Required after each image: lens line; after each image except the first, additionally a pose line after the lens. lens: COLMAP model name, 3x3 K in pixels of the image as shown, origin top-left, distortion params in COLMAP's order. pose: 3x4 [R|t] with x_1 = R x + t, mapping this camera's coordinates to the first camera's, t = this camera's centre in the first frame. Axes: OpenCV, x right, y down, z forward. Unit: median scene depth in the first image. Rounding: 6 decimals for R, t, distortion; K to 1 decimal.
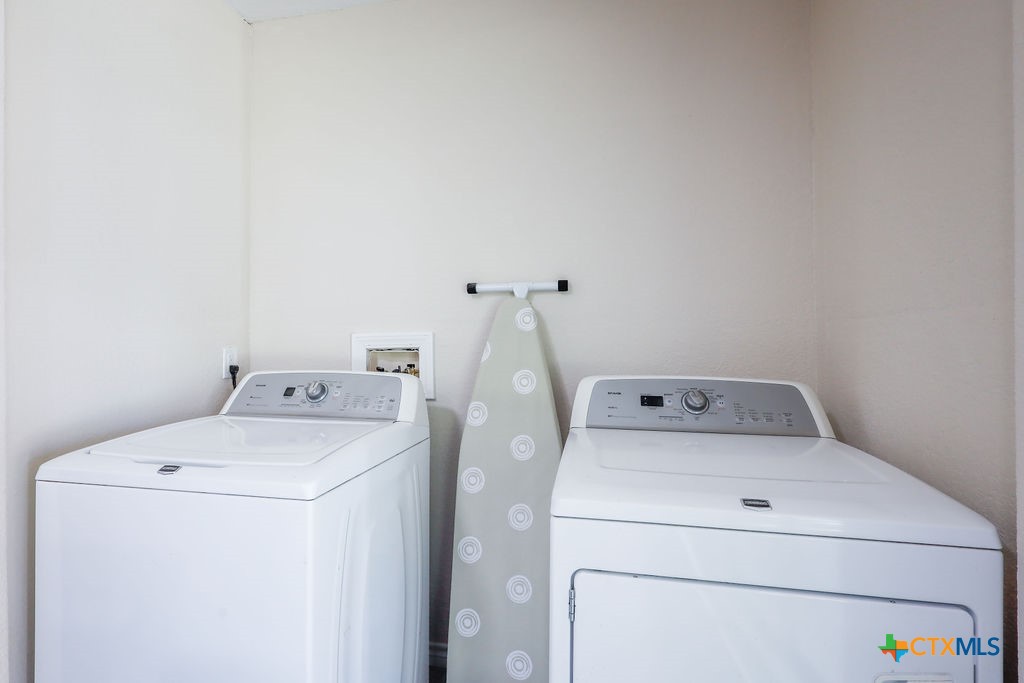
lens RADIAL K [[470.3, 0, 512.8], [0, 470.3, 340.8], [0, 0, 1]] dist [-0.002923, 0.001362]
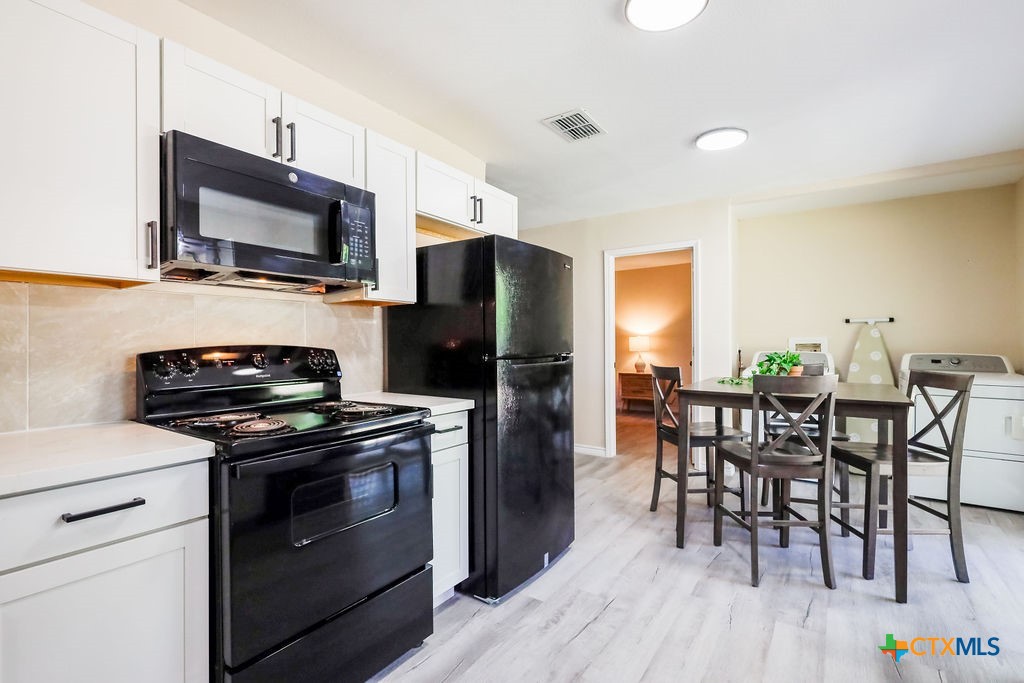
lens RADIAL K [[470.3, 0, 510.4], [0, 470.3, 343.0], [0, 0, 1]] dist [-0.002923, 0.001362]
pose [[0.911994, -0.001324, -0.410201, -0.779999], [0.004389, 0.999969, 0.006530, -0.014835], [0.410180, -0.007755, 0.911972, -2.328159]]
